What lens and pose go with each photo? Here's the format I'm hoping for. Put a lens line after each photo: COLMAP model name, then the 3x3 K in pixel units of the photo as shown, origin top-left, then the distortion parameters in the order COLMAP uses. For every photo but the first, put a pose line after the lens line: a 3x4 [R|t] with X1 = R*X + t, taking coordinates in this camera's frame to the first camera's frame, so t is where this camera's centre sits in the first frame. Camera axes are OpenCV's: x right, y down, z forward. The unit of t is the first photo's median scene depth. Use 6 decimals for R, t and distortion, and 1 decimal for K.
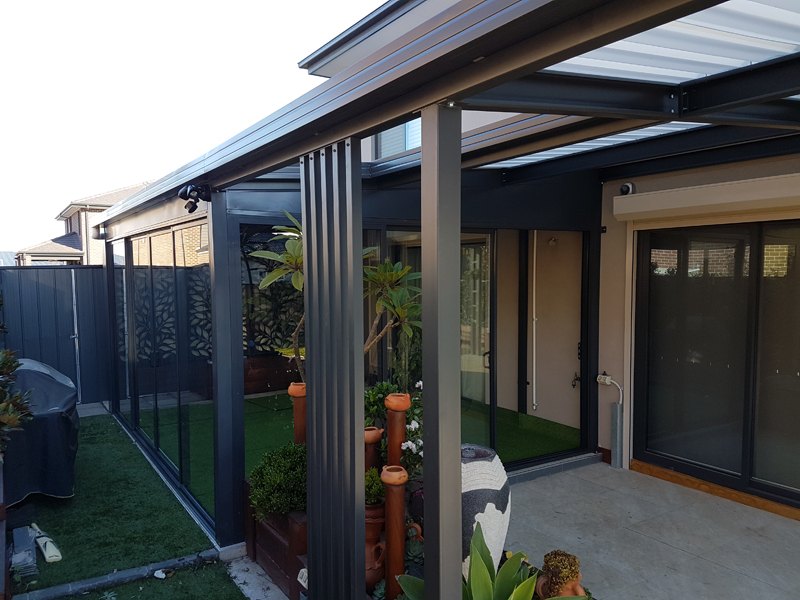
lens RADIAL K [[625.8, 0, 400.2], [0, 625.8, 339.4], [0, 0, 1]] dist [0.102824, -0.193902]
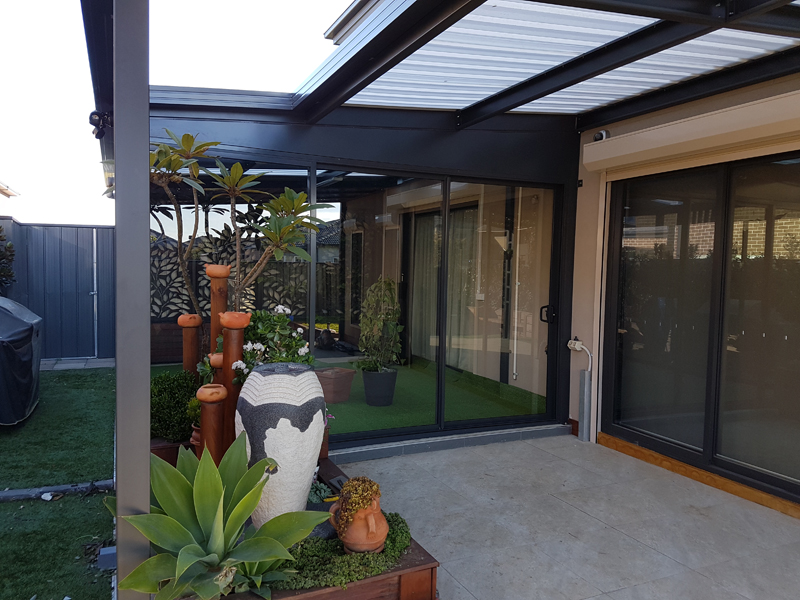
lens RADIAL K [[618.1, 0, 377.3], [0, 618.1, 318.0], [0, 0, 1]] dist [0.209730, -0.389339]
pose [[0.990058, 0.042096, -0.134210, 0.165959], [-0.043997, 0.998969, -0.011225, 0.049219], [0.133599, 0.017019, 0.990889, 0.046578]]
